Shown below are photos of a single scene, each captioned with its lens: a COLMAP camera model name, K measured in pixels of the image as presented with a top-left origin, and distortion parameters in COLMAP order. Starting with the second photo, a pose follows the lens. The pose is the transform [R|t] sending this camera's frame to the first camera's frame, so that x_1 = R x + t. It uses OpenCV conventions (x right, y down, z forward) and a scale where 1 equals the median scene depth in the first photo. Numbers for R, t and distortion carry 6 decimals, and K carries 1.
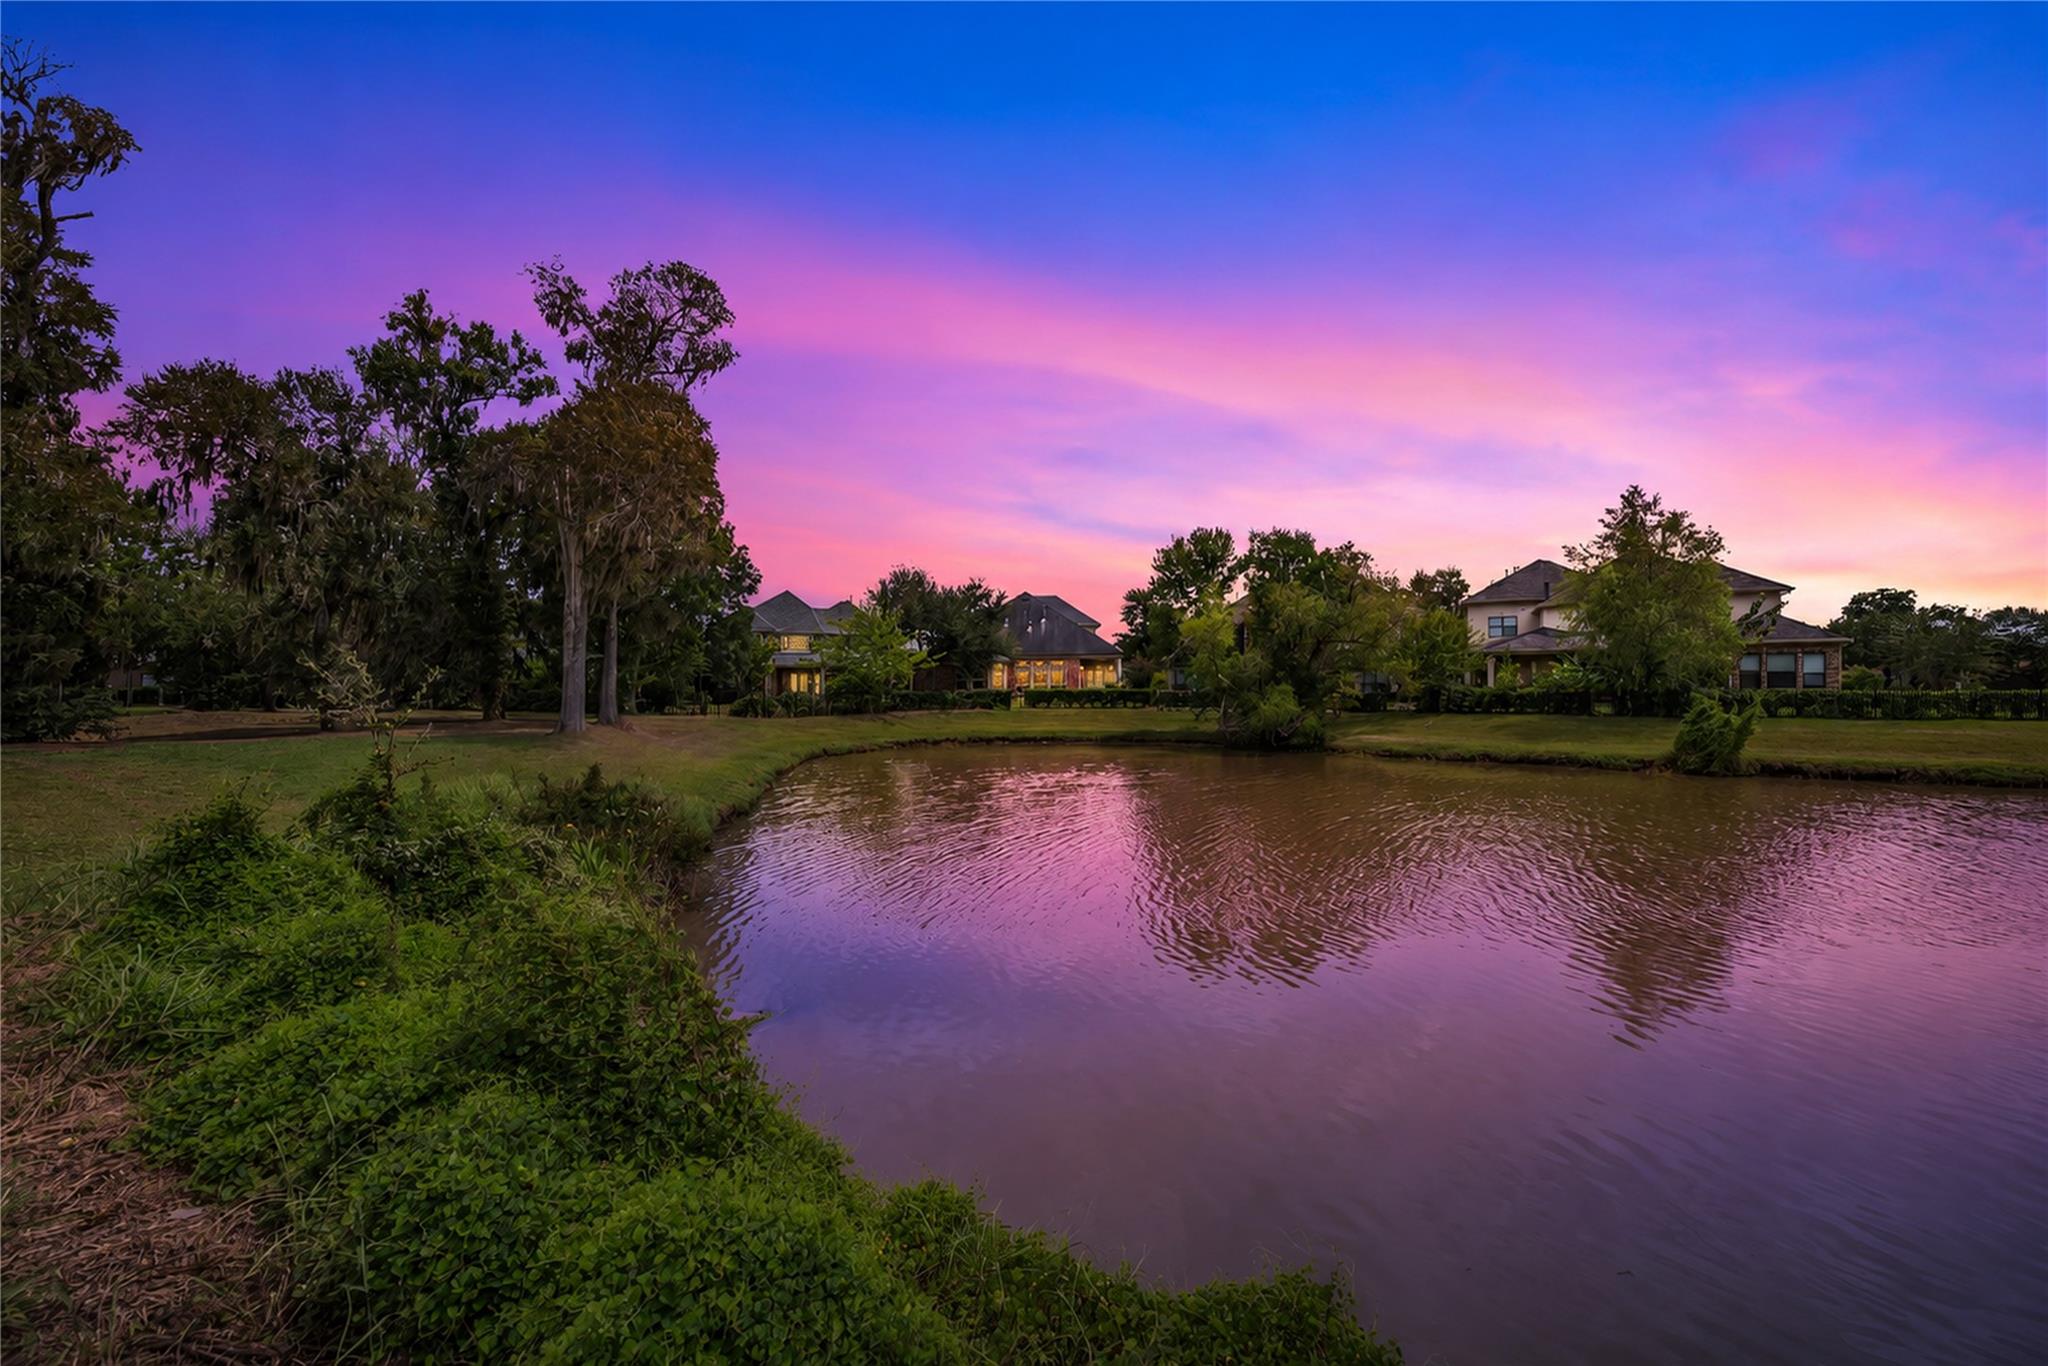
lens RADIAL K [[818.9, 0, 1038.1], [0, 818.9, 686.4], [0, 0, 1]] dist [0.001340, 0.000161]
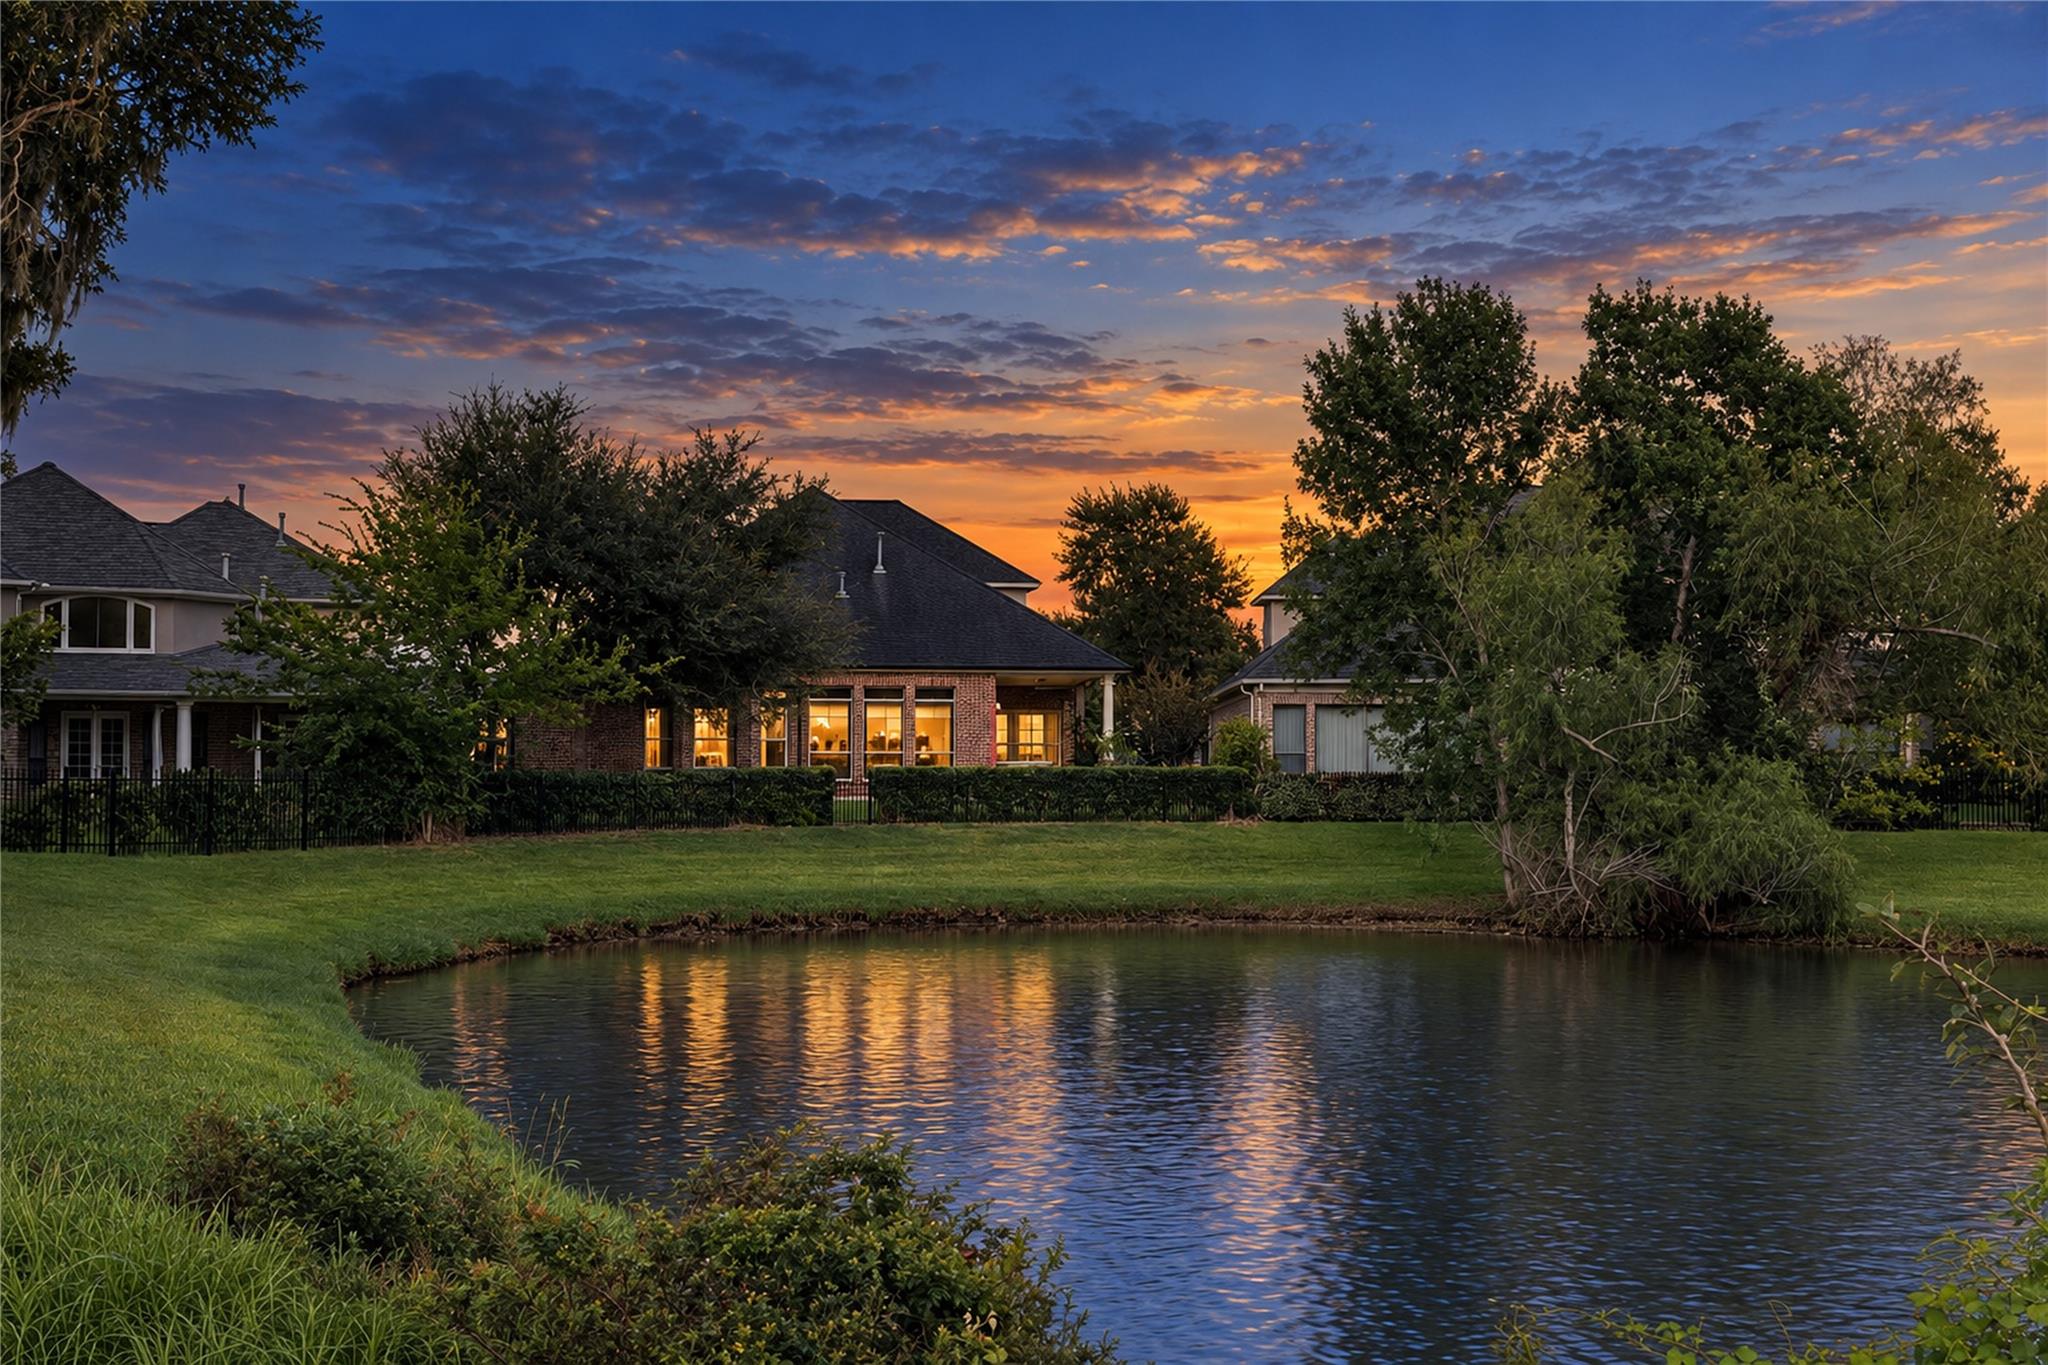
lens RADIAL K [[818.9, 0, 1038.1], [0, 818.9, 685.9], [0, 0, 1]] dist [0.001340, 0.000161]
pose [[0.939368, 0.004119, 0.342887, -0.078548], [-0.004974, 0.999986, 0.001613, -0.023605], [-0.342876, -0.003220, 0.939375, 0.689142]]
